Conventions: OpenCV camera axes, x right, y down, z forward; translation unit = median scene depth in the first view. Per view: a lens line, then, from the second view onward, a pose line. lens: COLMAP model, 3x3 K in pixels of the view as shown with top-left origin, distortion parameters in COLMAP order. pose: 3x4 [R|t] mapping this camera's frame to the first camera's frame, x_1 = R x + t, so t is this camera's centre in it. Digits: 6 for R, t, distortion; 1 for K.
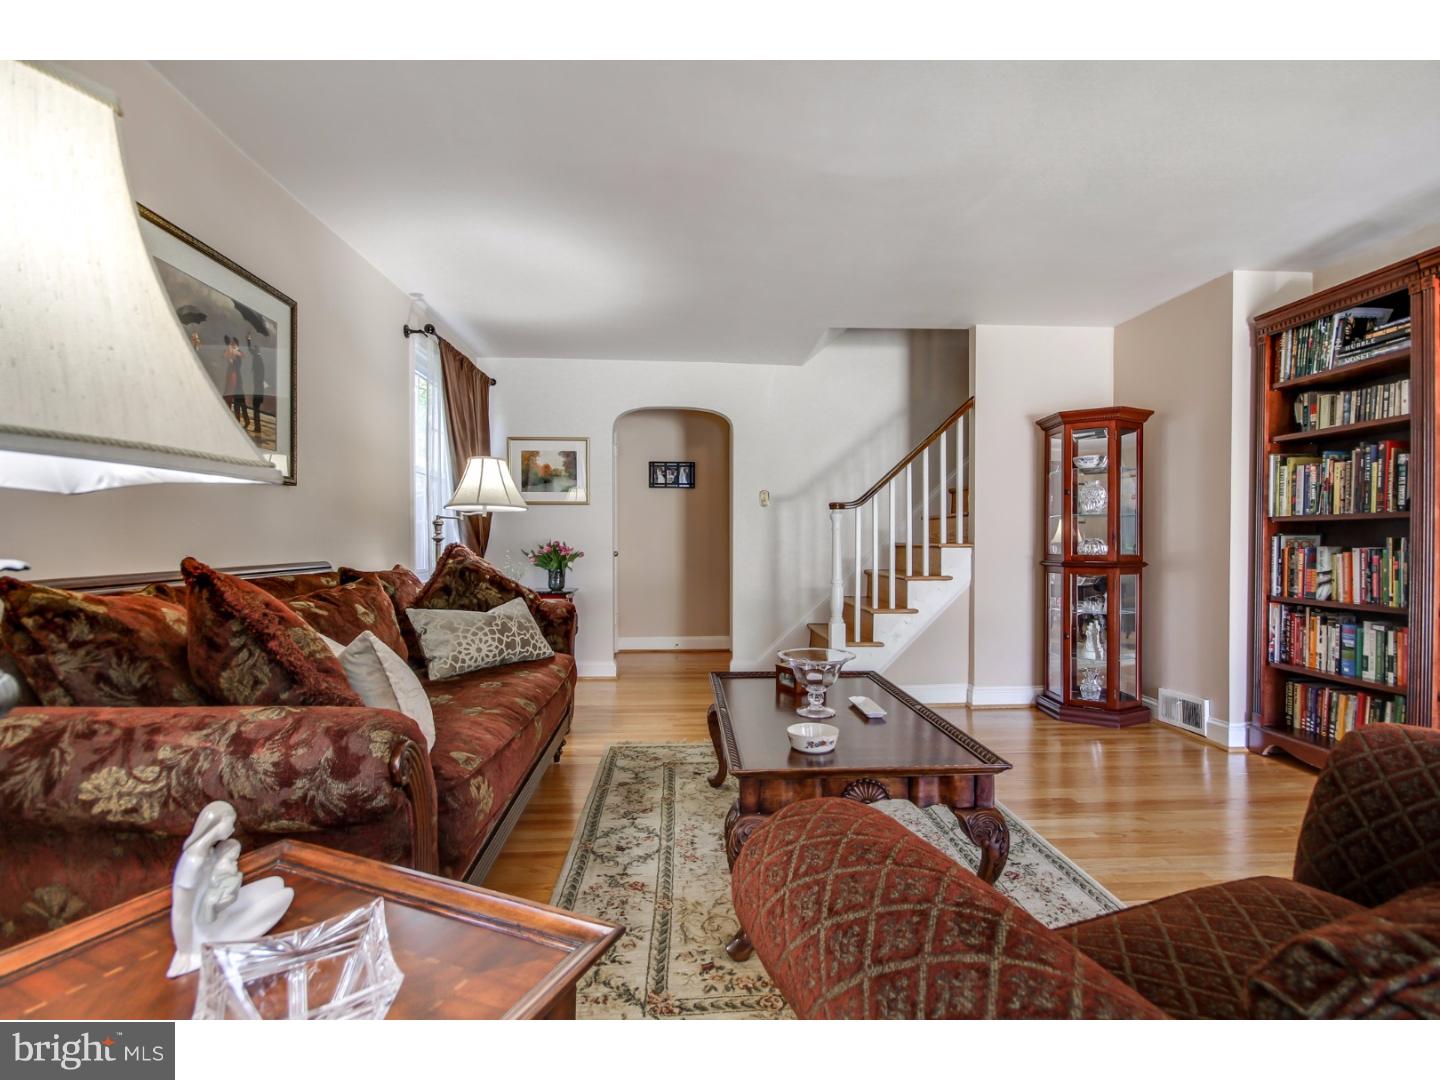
lens RADIAL K [[673.6, 0, 718.5], [0, 673.6, 545.4], [0, 0, 1]] dist [-0.001169, -0.004725]
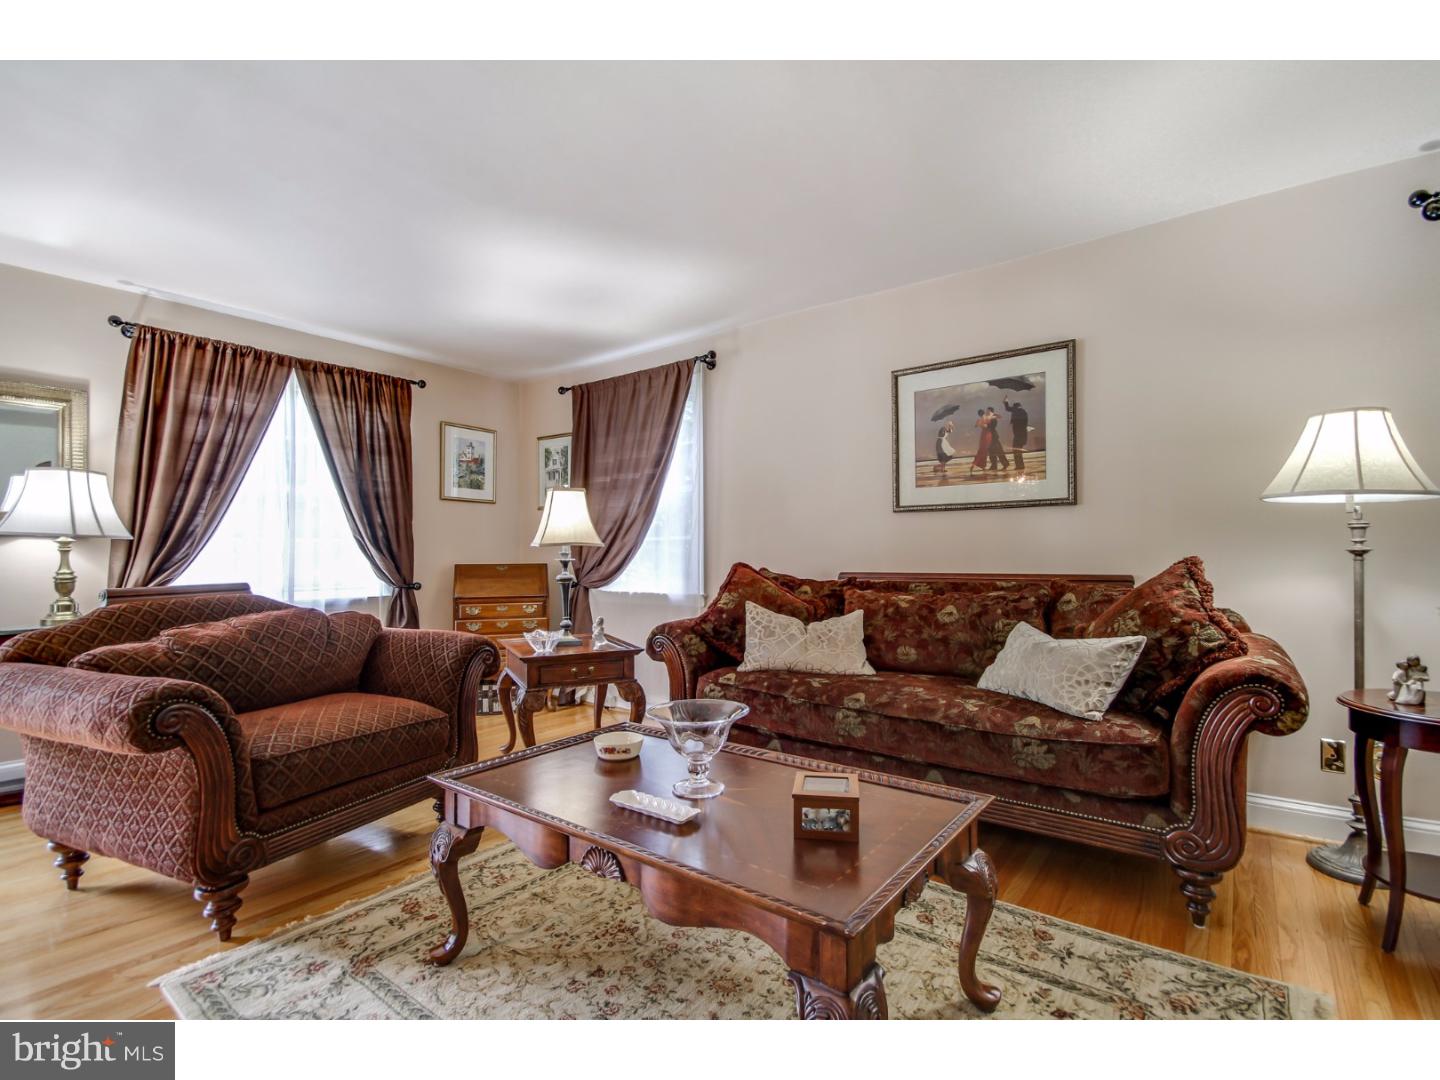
lens RADIAL K [[673.6, 0, 722.5], [0, 673.6, 543.8], [0, 0, 1]] dist [-0.001169, -0.004725]
pose [[-0.651412, -0.010659, -0.758650, 0.646097], [-0.003390, 0.999932, -0.011138, -0.011233], [0.758717, -0.004684, -0.651404, 1.403112]]
